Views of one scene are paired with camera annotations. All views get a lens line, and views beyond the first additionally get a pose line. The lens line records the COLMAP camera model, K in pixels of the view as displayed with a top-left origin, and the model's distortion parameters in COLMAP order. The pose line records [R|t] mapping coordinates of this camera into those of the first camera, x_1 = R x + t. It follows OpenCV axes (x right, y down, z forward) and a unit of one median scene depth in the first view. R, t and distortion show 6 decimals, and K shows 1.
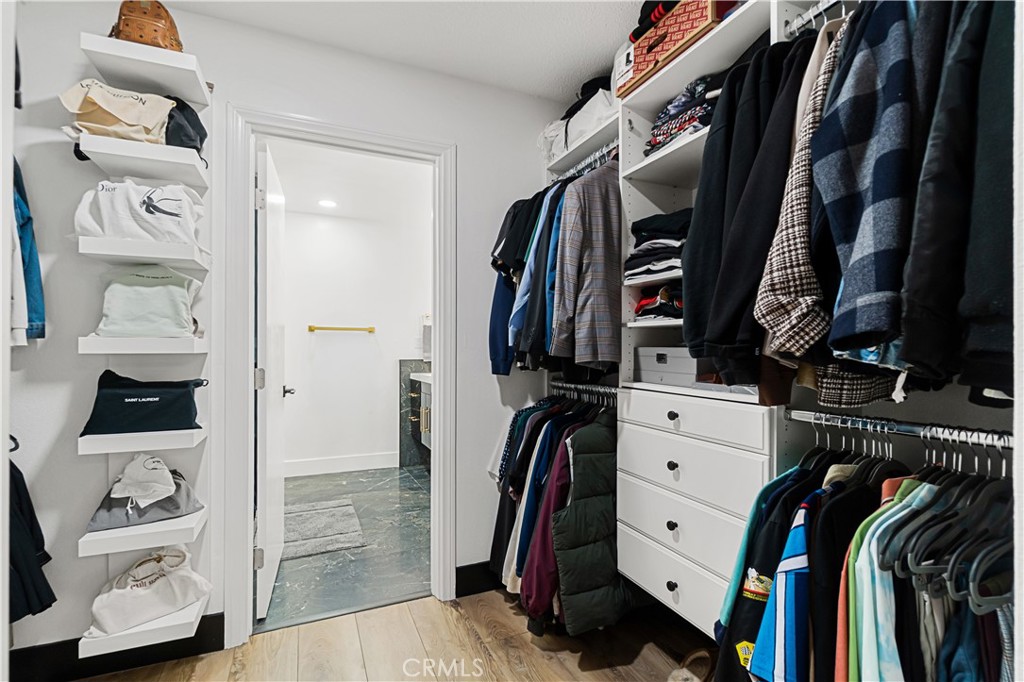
lens RADIAL K [[474.5, 0, 512.0], [0, 474.5, 341.0], [0, 0, 1]] dist [-0.001313, -0.000159]
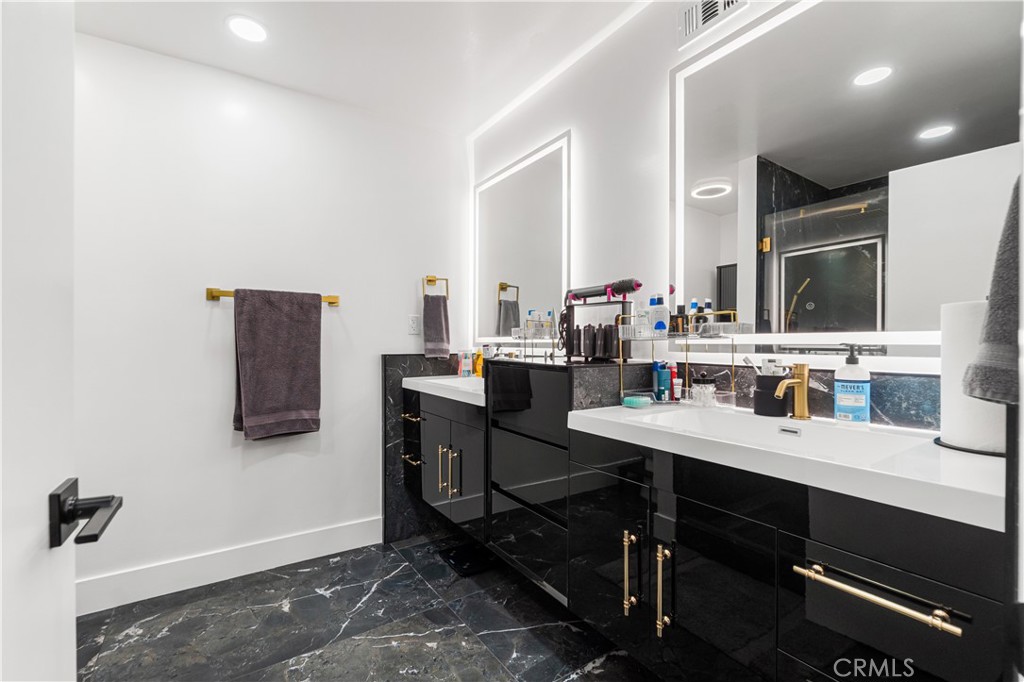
lens RADIAL K [[449.3, 0, 512.0], [0, 449.3, 341.0], [0, 0, 1]] dist [-0.001212, -0.000120]
pose [[0.985017, 0.004185, 0.172409, -0.179951], [-0.008527, 0.999665, 0.024448, 0.008452], [-0.172249, -0.025552, 0.984722, 0.448611]]
